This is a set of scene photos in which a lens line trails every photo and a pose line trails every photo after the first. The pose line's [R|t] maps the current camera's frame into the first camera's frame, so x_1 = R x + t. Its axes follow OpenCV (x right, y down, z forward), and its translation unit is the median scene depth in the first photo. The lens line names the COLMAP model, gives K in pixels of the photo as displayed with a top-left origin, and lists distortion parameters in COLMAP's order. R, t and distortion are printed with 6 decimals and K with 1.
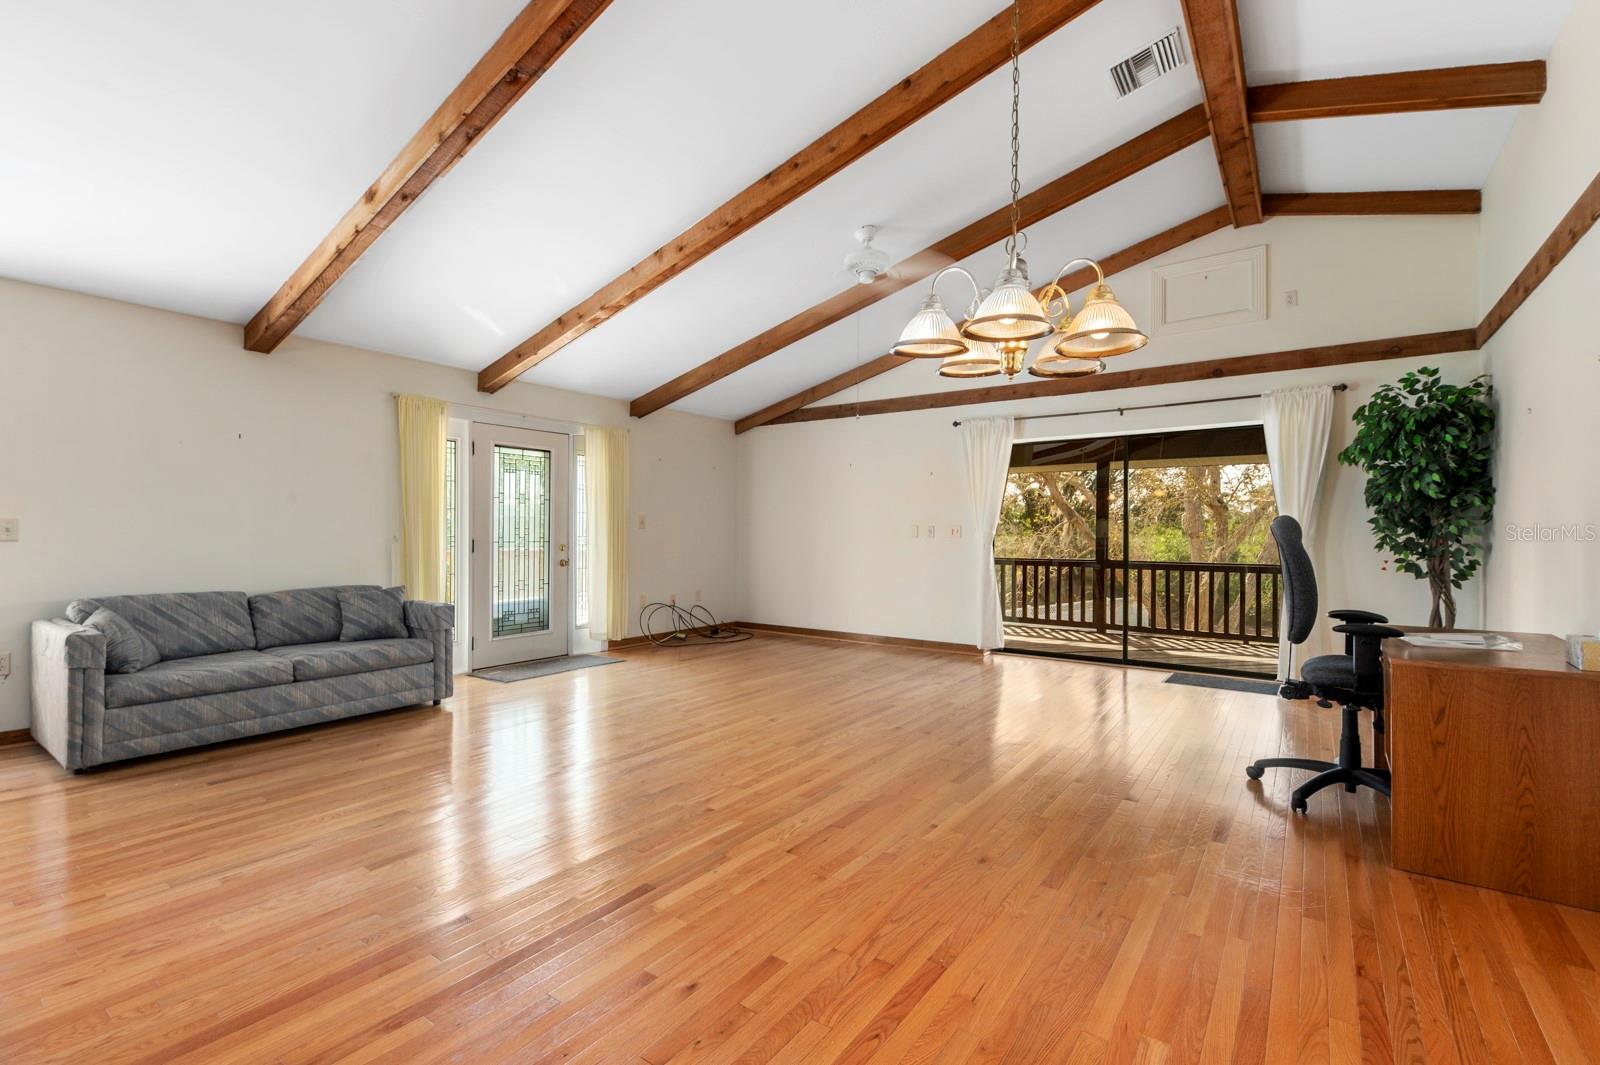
lens RADIAL K [[708.2, 0, 797.1], [0, 708.2, 532.6], [0, 0, 1]] dist [0.001536, 0.000354]
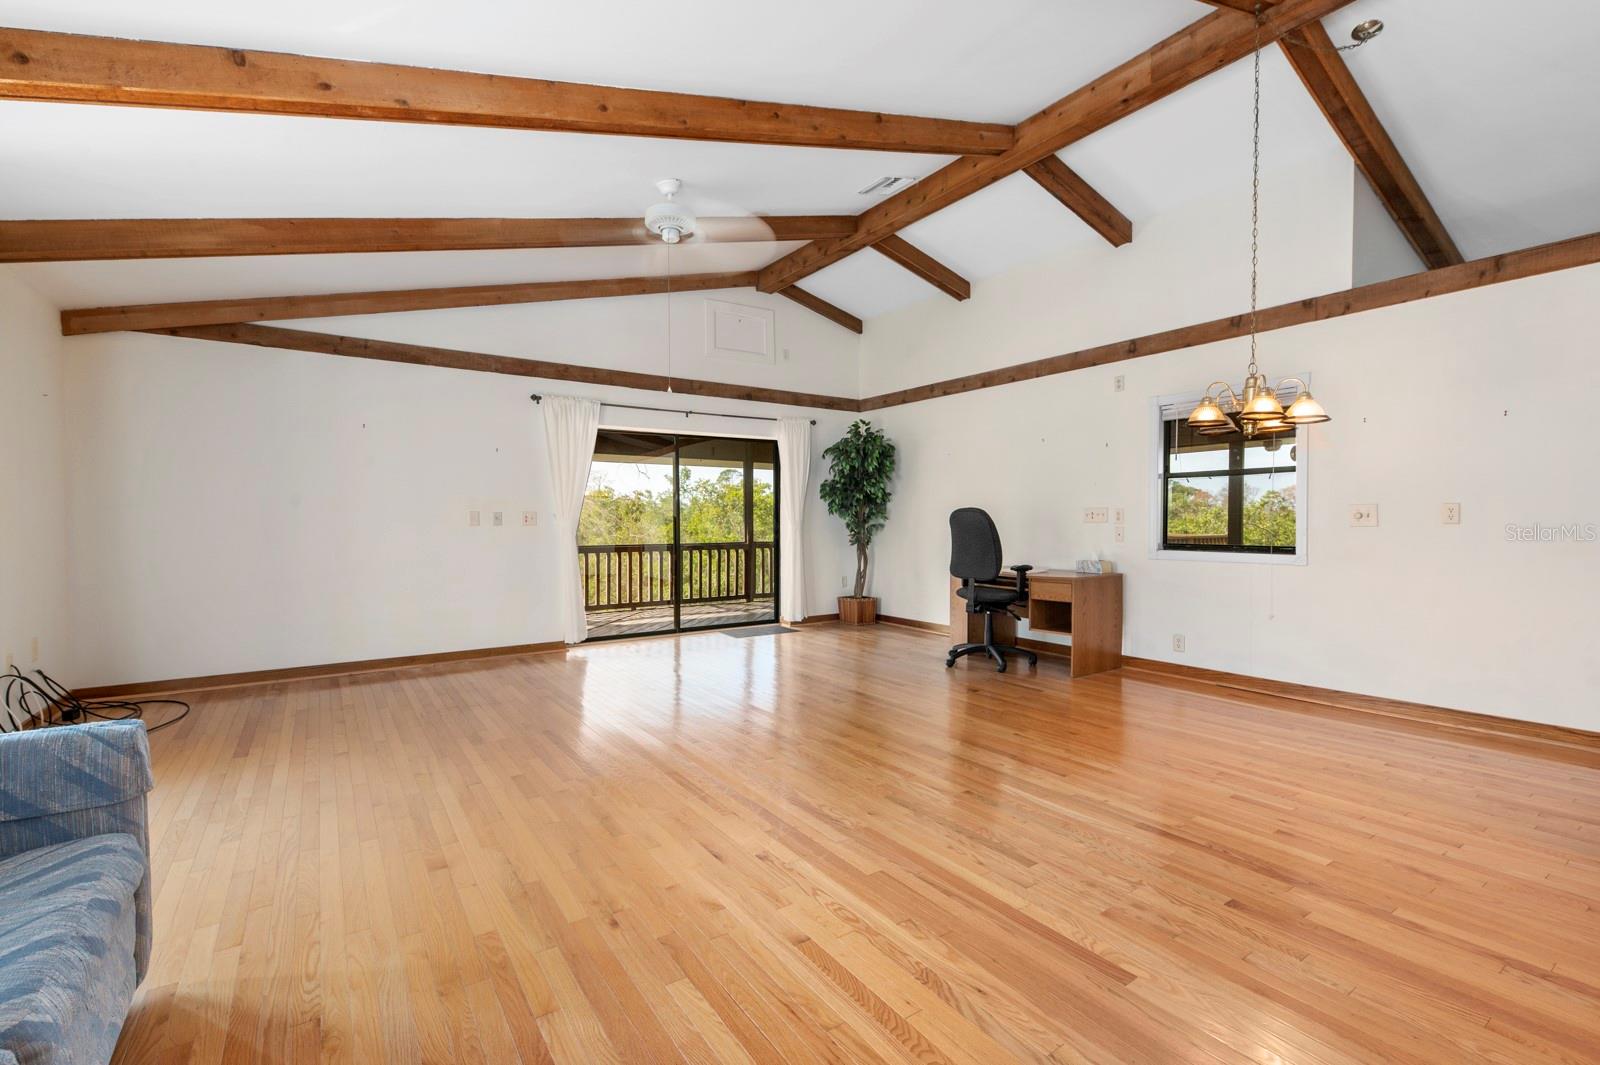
lens RADIAL K [[708.2, 0, 797.1], [0, 708.2, 532.6], [0, 0, 1]] dist [0.001536, 0.000354]
pose [[0.336530, -0.020560, 0.941448, -0.581379], [0.005245, 0.999787, 0.019959, 0.000179], [-0.941658, -0.001779, 0.336566, 0.450563]]
